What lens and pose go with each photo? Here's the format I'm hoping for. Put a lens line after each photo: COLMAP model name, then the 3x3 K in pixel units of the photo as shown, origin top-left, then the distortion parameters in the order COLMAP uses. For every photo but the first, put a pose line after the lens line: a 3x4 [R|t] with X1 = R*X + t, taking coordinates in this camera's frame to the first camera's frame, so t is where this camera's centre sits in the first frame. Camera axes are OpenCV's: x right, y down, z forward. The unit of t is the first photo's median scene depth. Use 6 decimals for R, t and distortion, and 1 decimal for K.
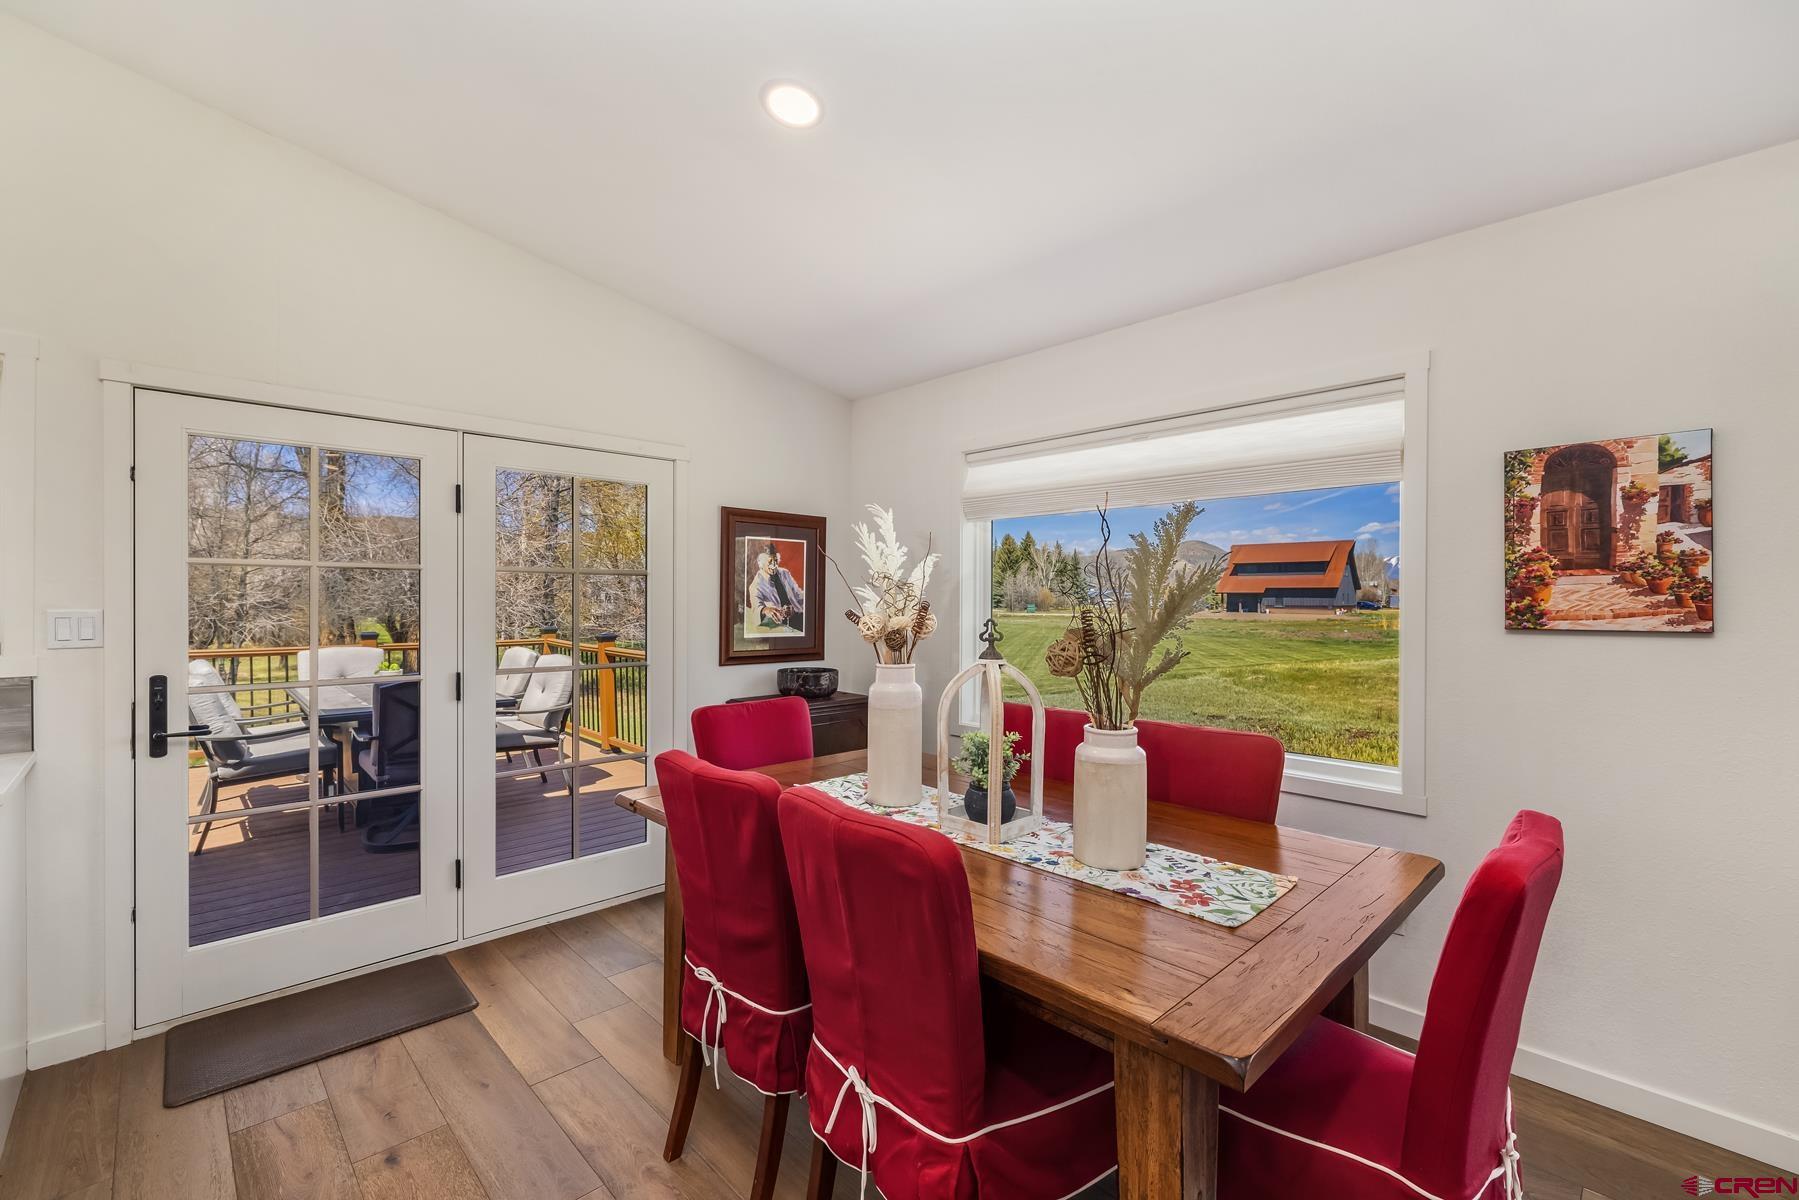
lens RADIAL K [[766.0, 0, 891.6], [0, 766.0, 603.7], [0, 0, 1]] dist [-0.001429, 0.000455]
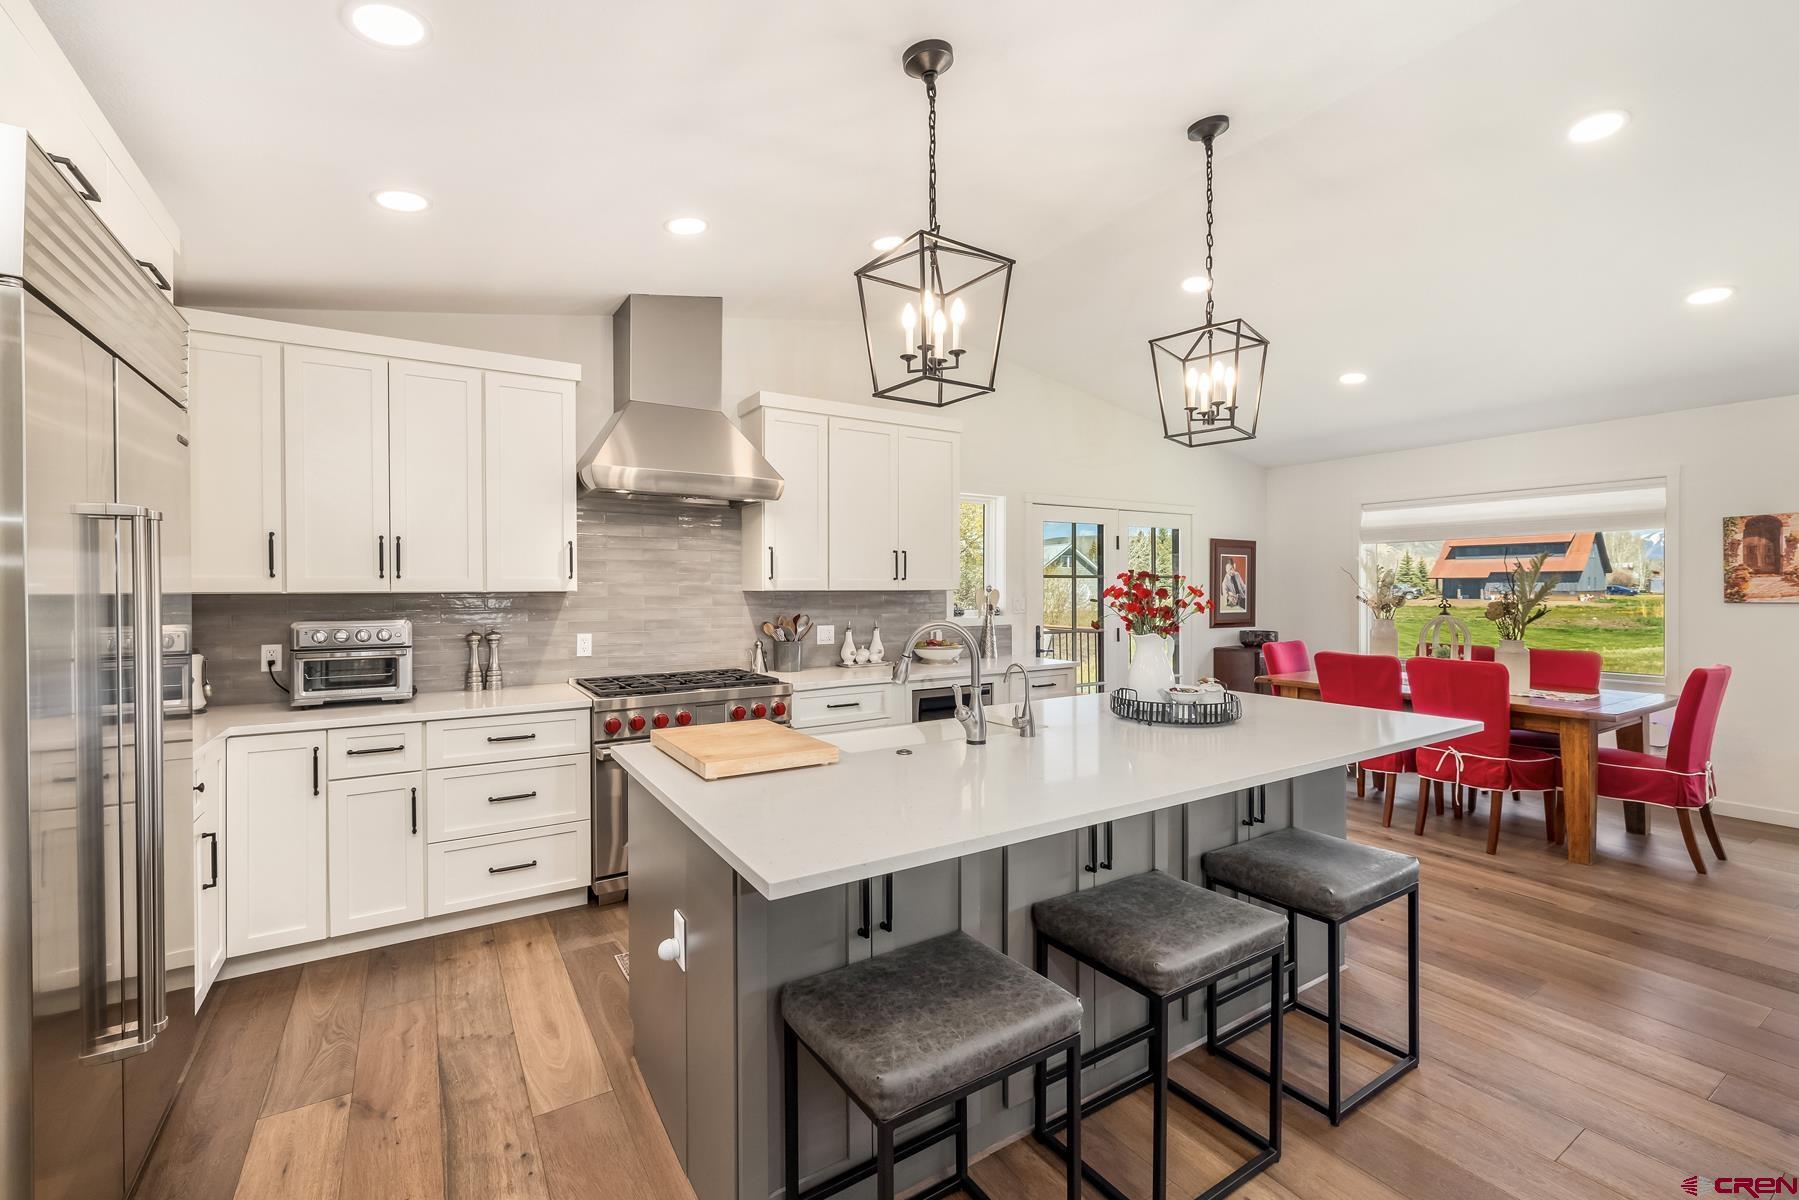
lens RADIAL K [[766.0, 0, 890.4], [0, 766.0, 593.7], [0, 0, 1]] dist [-0.001429, 0.000455]
pose [[0.979062, -0.006509, -0.203458, -0.587797], [0.006751, 0.999977, 0.000493, -0.004253], [0.203450, -0.001856, 0.979084, -0.885959]]
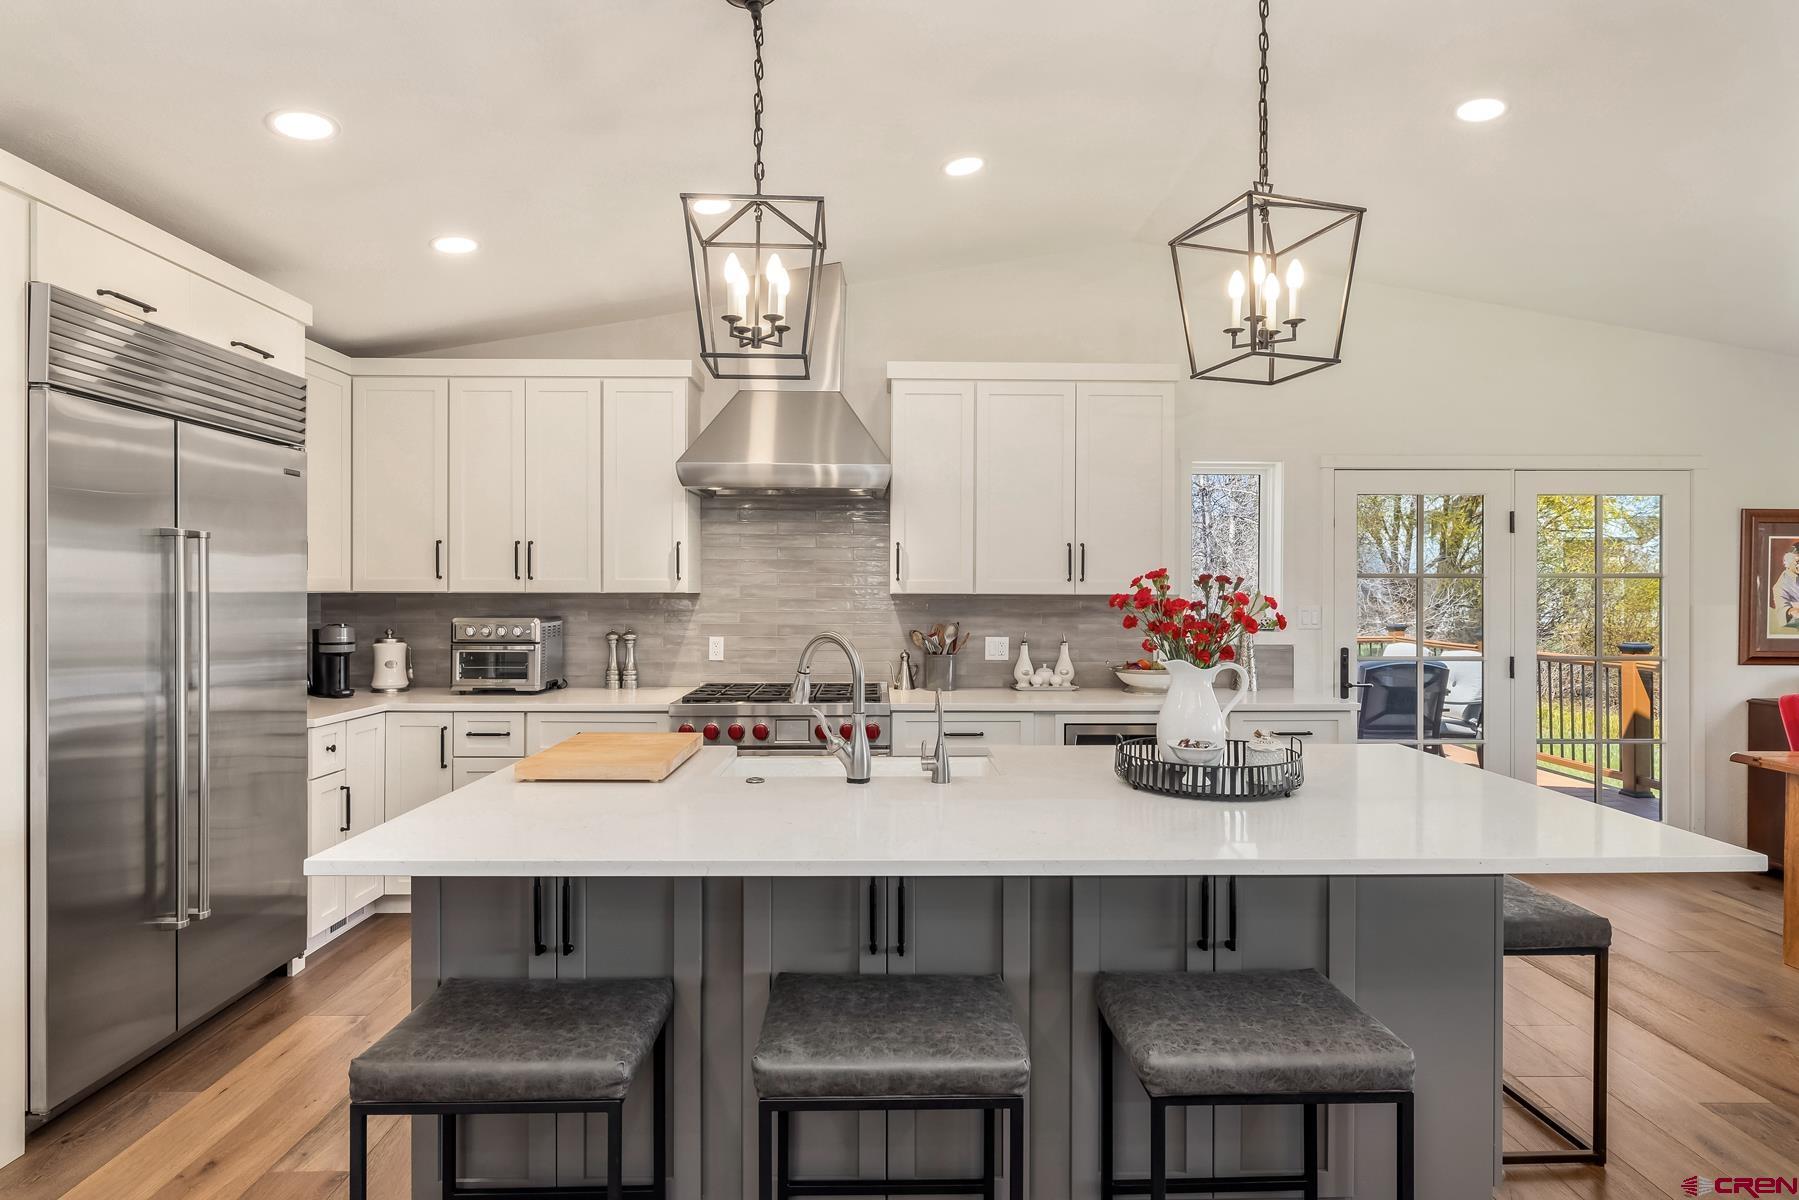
lens RADIAL K [[960.4, 0, 897.9], [0, 960.4, 599.4], [0, 0, 1]] dist [-0.003909, 0.002960]
pose [[0.731053, 0.004386, -0.682306, -0.171781], [-0.003282, 0.999990, 0.002912, -0.005868], [0.682312, 0.000111, 0.731061, -0.705659]]
